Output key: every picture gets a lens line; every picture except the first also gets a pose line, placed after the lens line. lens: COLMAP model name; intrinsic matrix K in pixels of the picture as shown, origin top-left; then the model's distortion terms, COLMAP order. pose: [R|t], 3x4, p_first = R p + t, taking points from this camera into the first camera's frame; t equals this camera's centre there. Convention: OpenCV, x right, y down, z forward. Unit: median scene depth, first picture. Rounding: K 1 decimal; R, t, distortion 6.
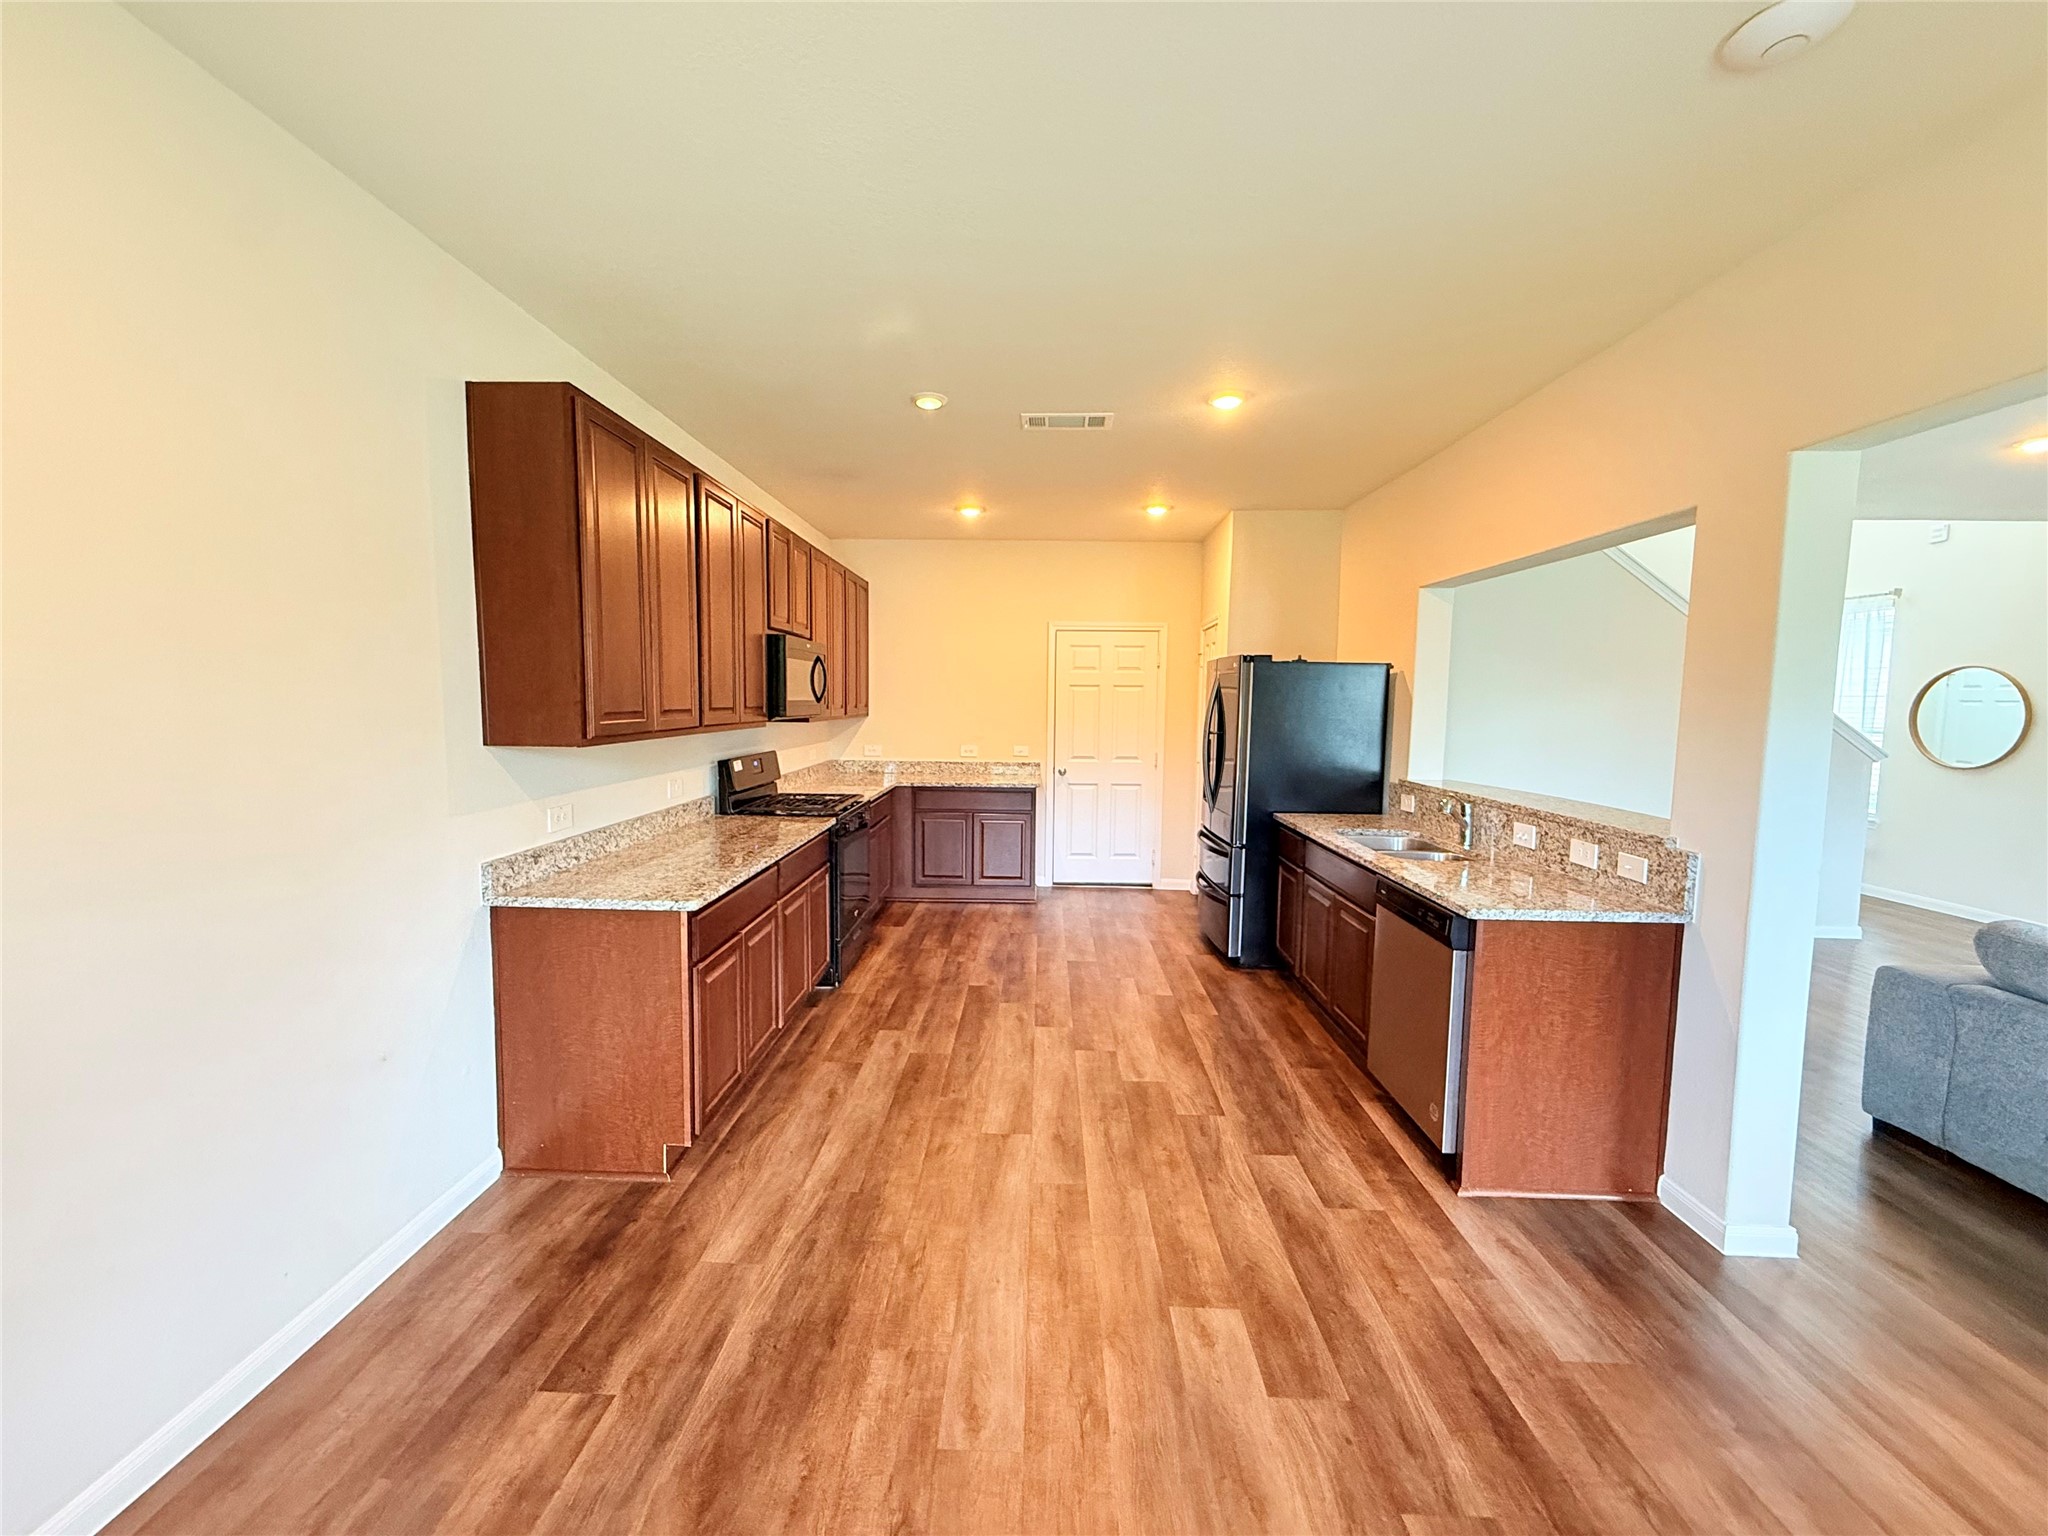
lens RADIAL K [[819.6, 0, 1019.8], [0, 819.6, 767.5], [0, 0, 1]] dist [-0.001605, 0.000707]
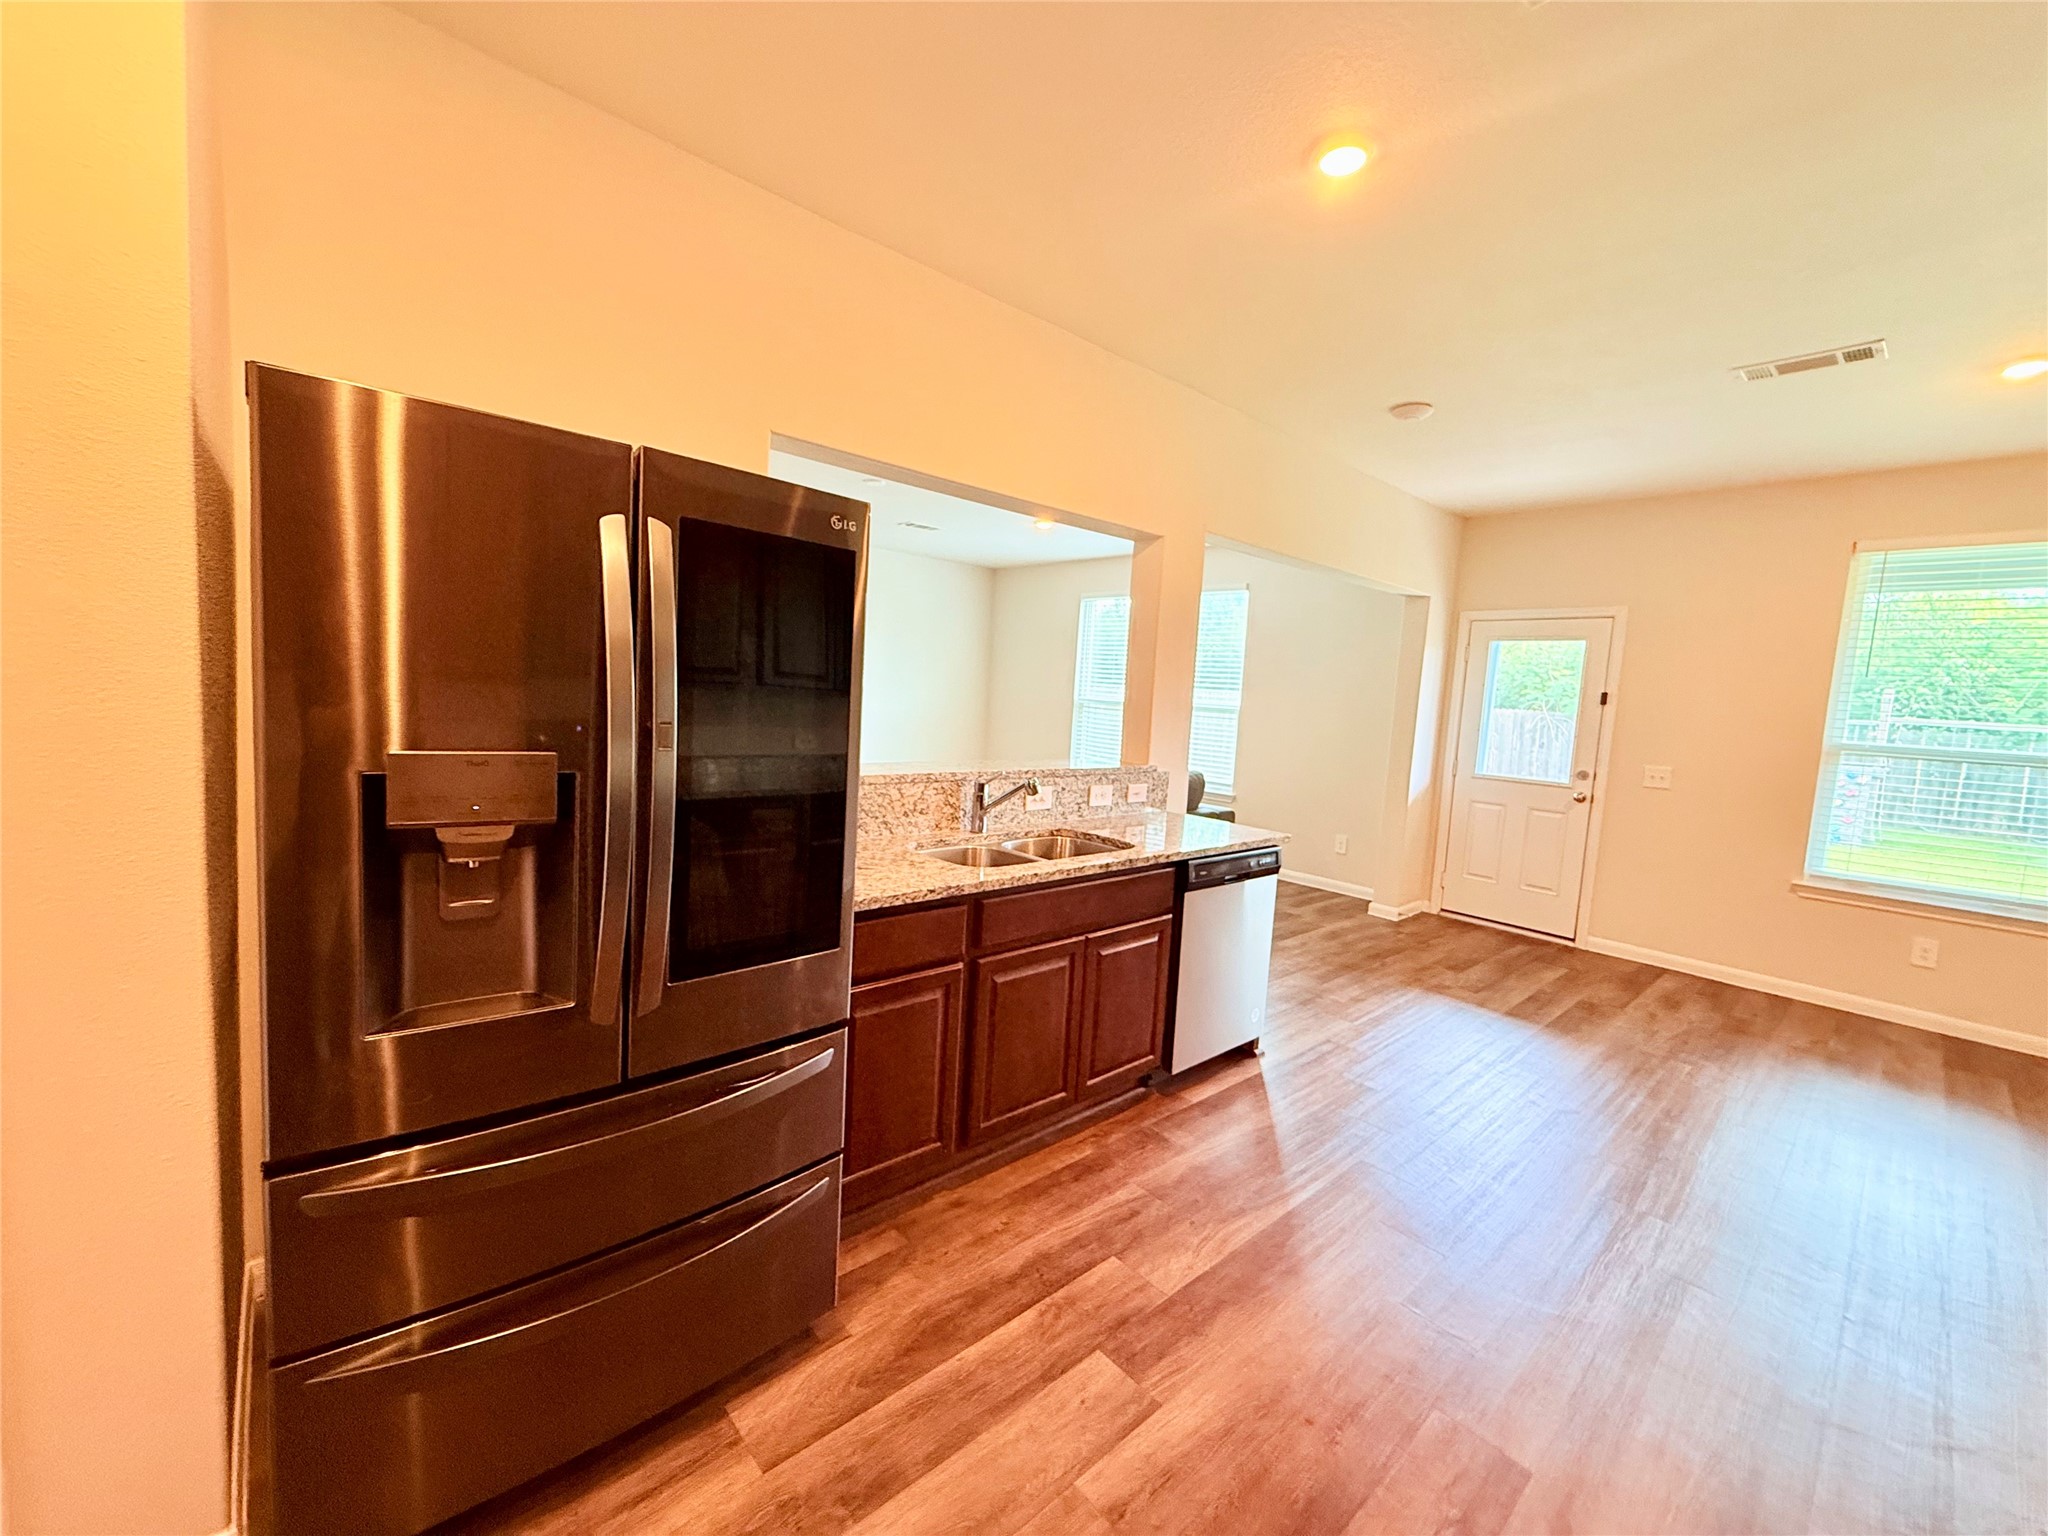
lens RADIAL K [[819.6, 0, 1014.5], [0, 819.6, 764.4], [0, 0, 1]] dist [-0.001605, 0.000707]
pose [[-0.682174, -0.119360, 0.721382, -0.054680], [-0.004785, 0.987294, 0.158833, -0.091936], [-0.731174, 0.104899, -0.674077, 1.365313]]
